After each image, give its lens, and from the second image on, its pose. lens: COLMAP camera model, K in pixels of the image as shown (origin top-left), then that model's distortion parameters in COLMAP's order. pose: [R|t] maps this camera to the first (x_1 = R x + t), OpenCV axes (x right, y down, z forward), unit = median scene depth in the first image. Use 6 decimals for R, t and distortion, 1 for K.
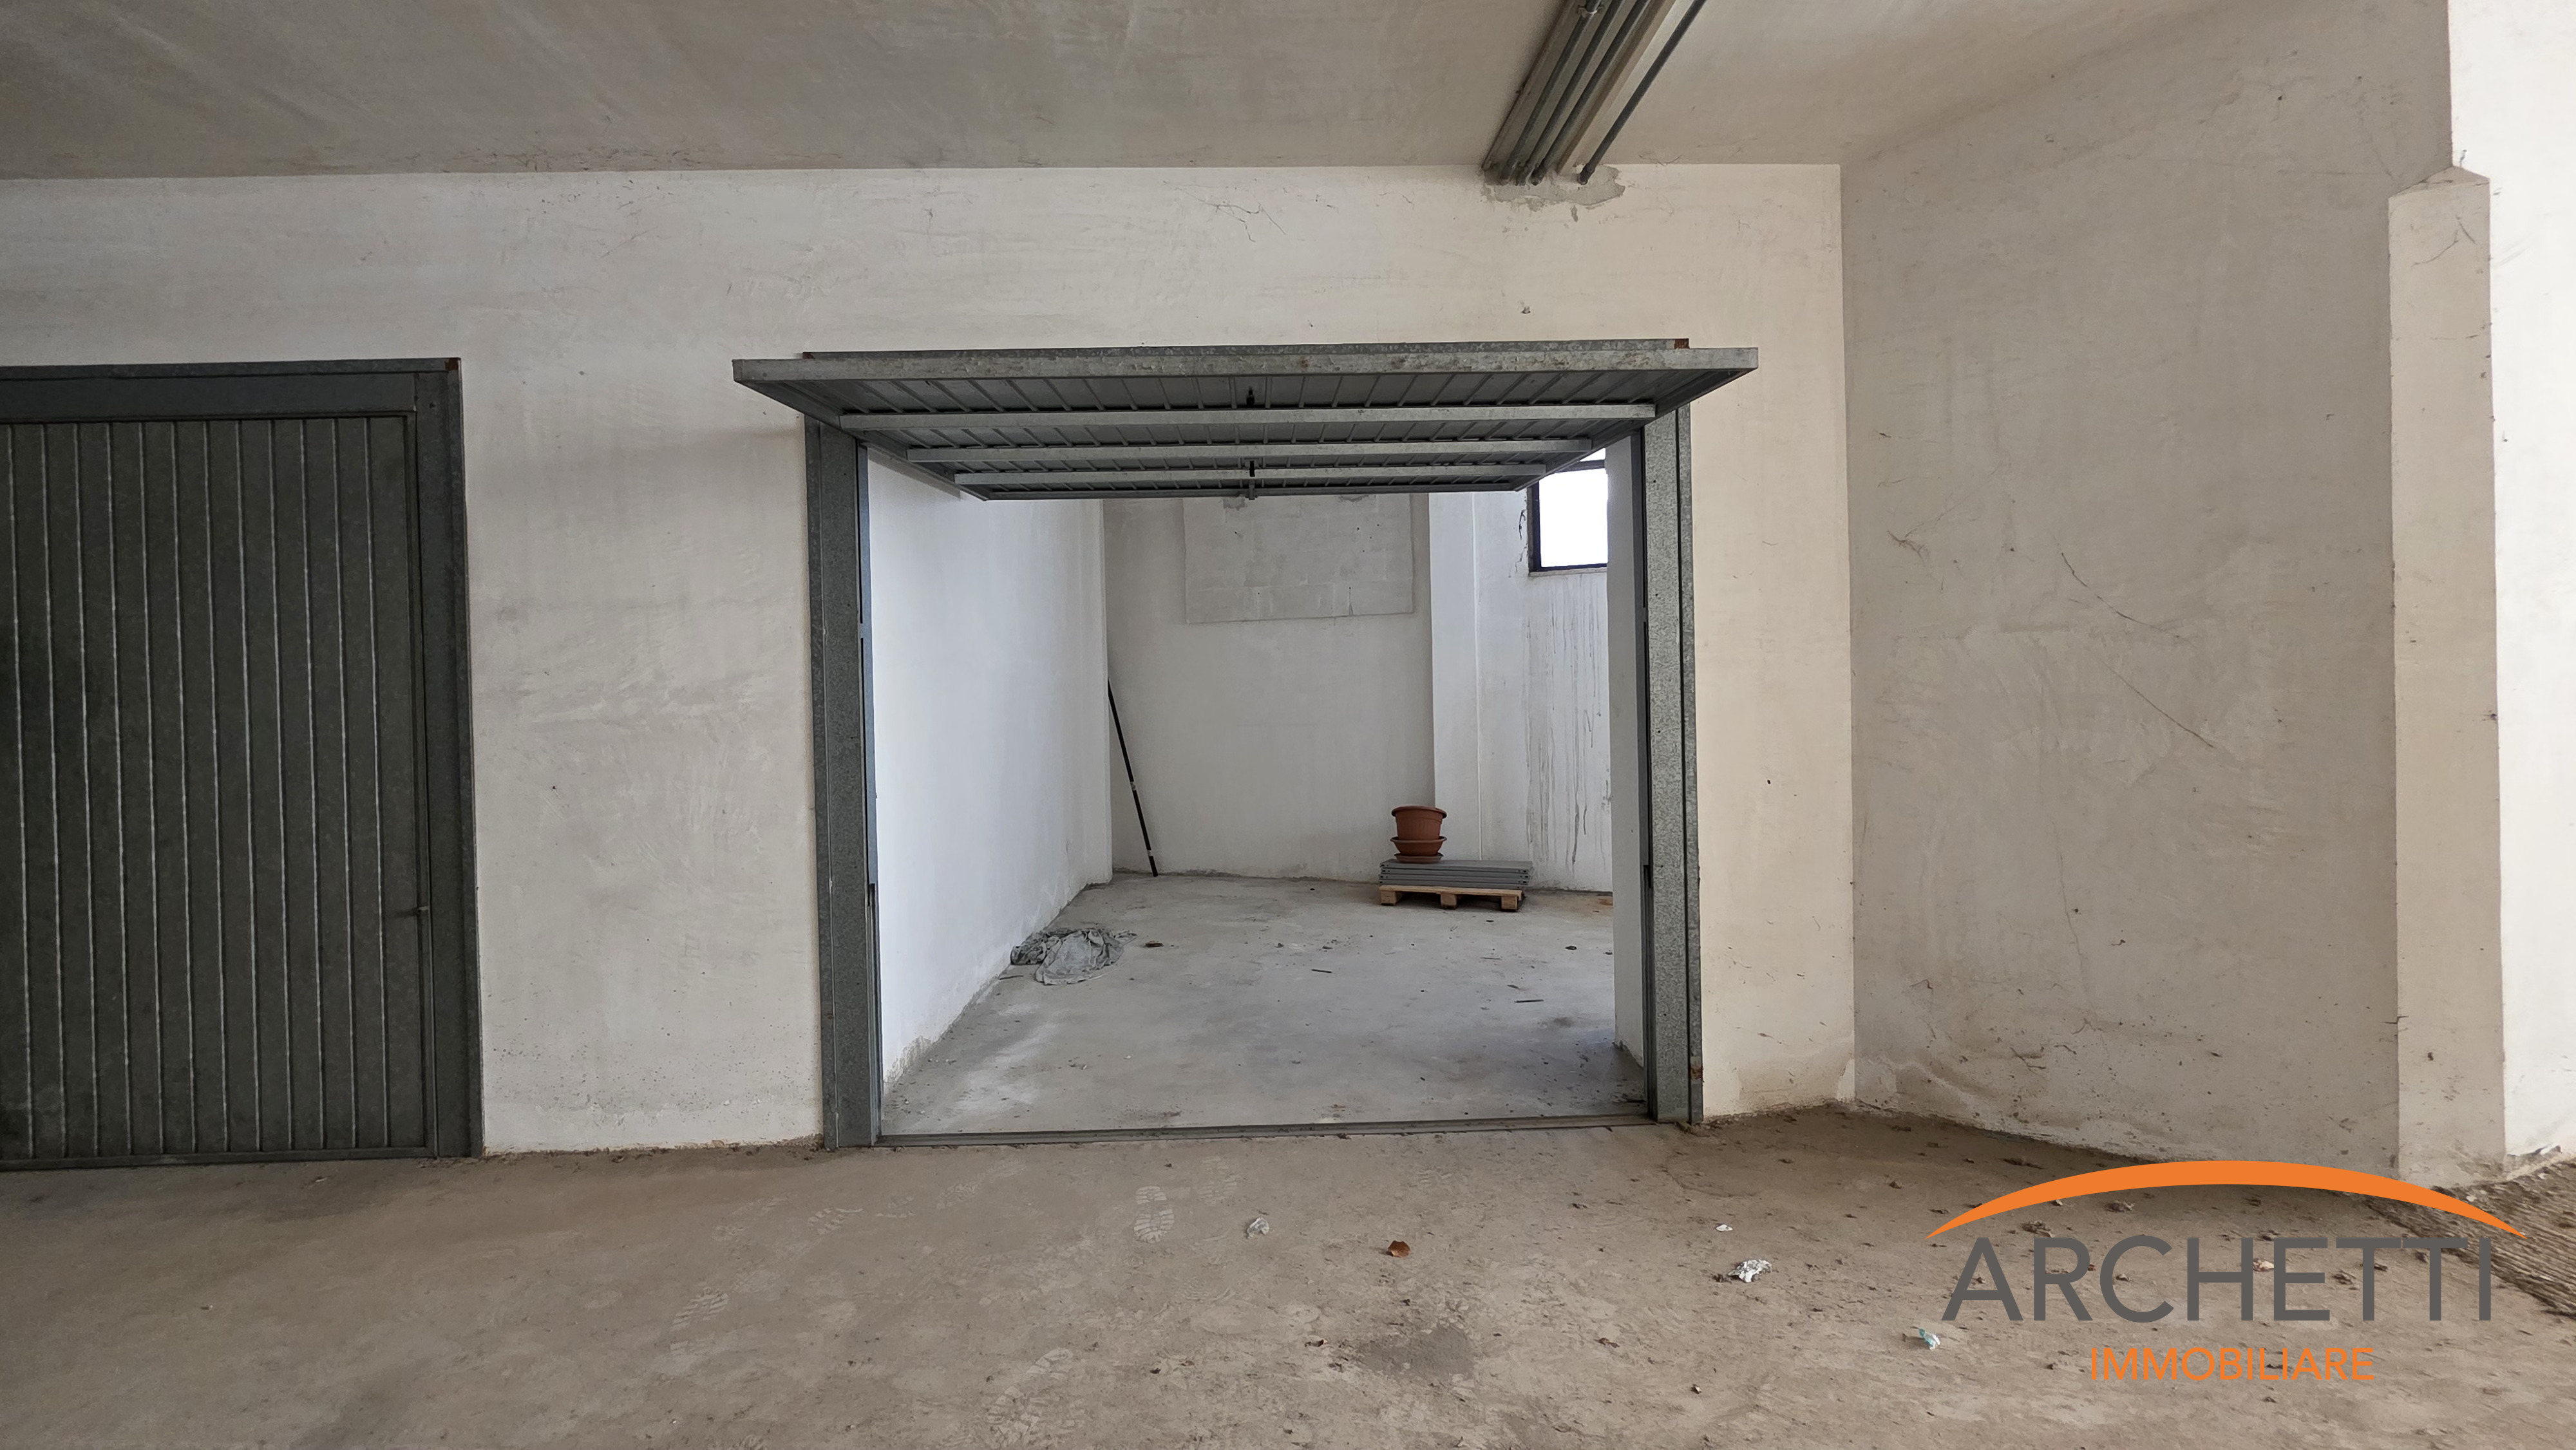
lens RADIAL K [[1016.0, 0, 1273.7], [0, 1016.0, 712.1], [0, 0, 1]] dist [-0.002743, -0.000385]
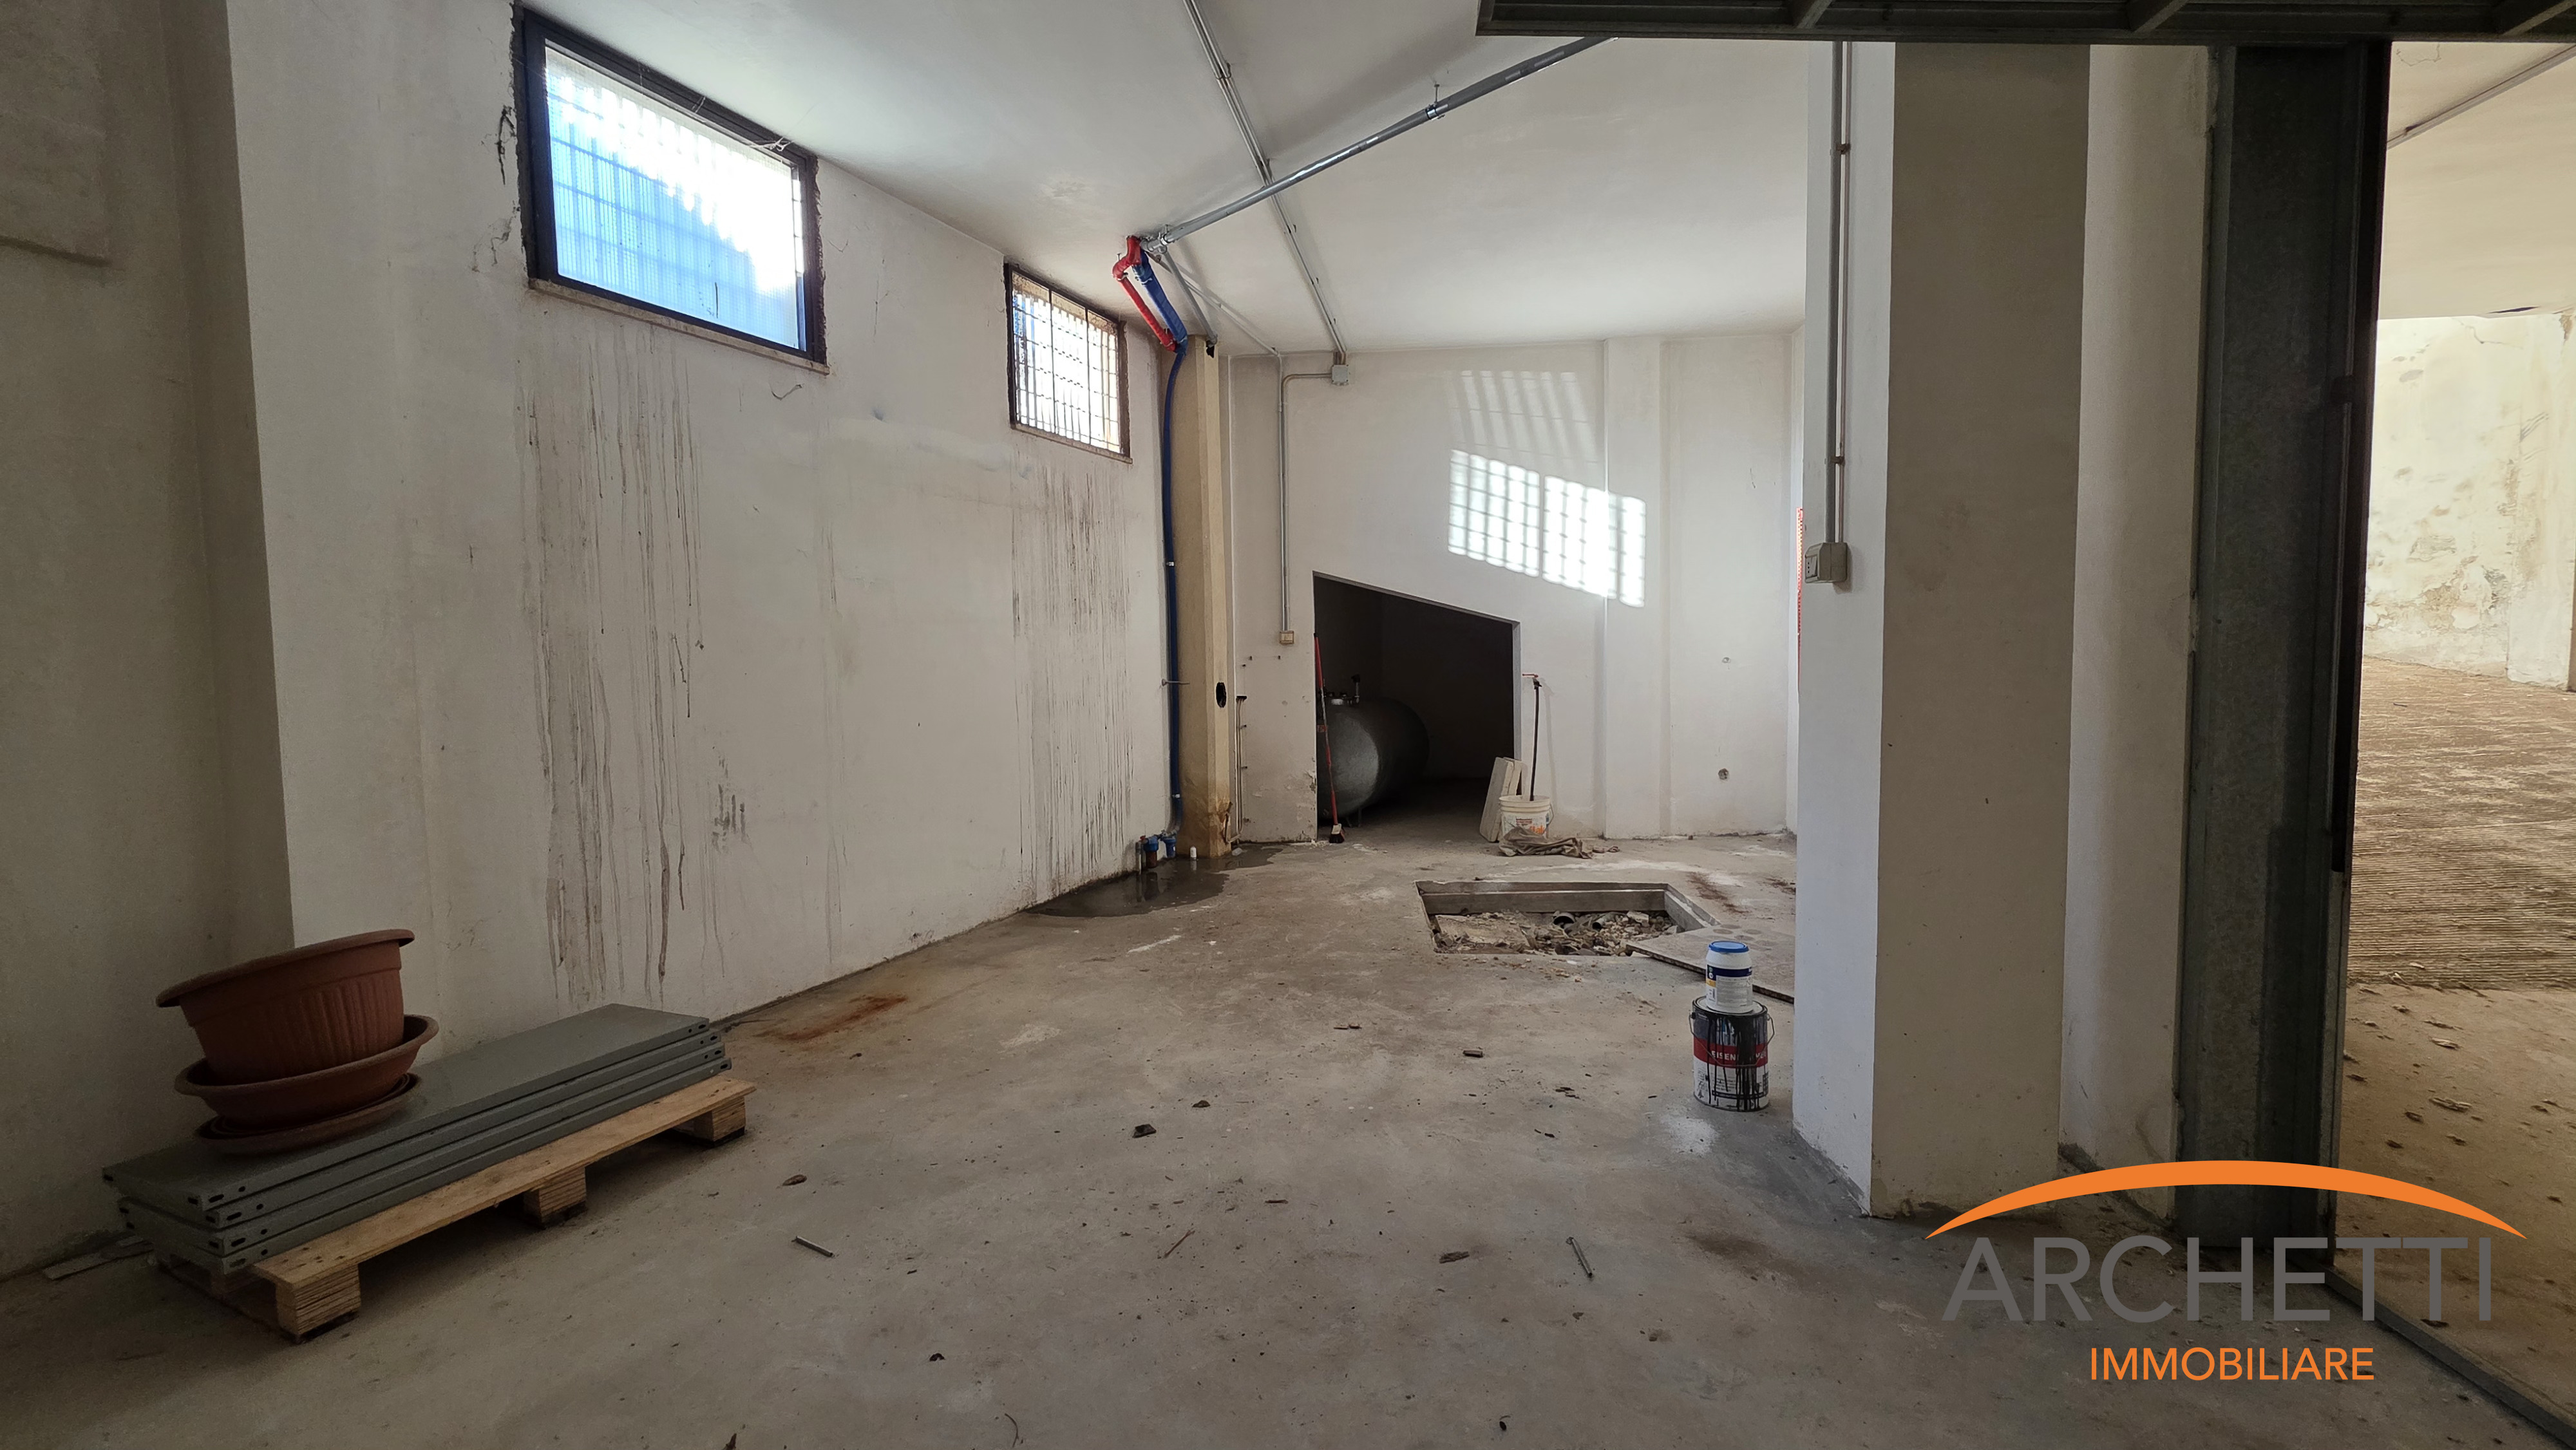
lens RADIAL K [[1016.0, 0, 1281.0], [0, 1016.0, 720.8], [0, 0, 1]] dist [-0.002743, -0.000385]
pose [[0.100741, -0.049579, 0.993677, -0.194439], [0.021136, 0.998639, 0.047684, 0.034090], [-0.994688, 0.016199, 0.101652, 1.154588]]
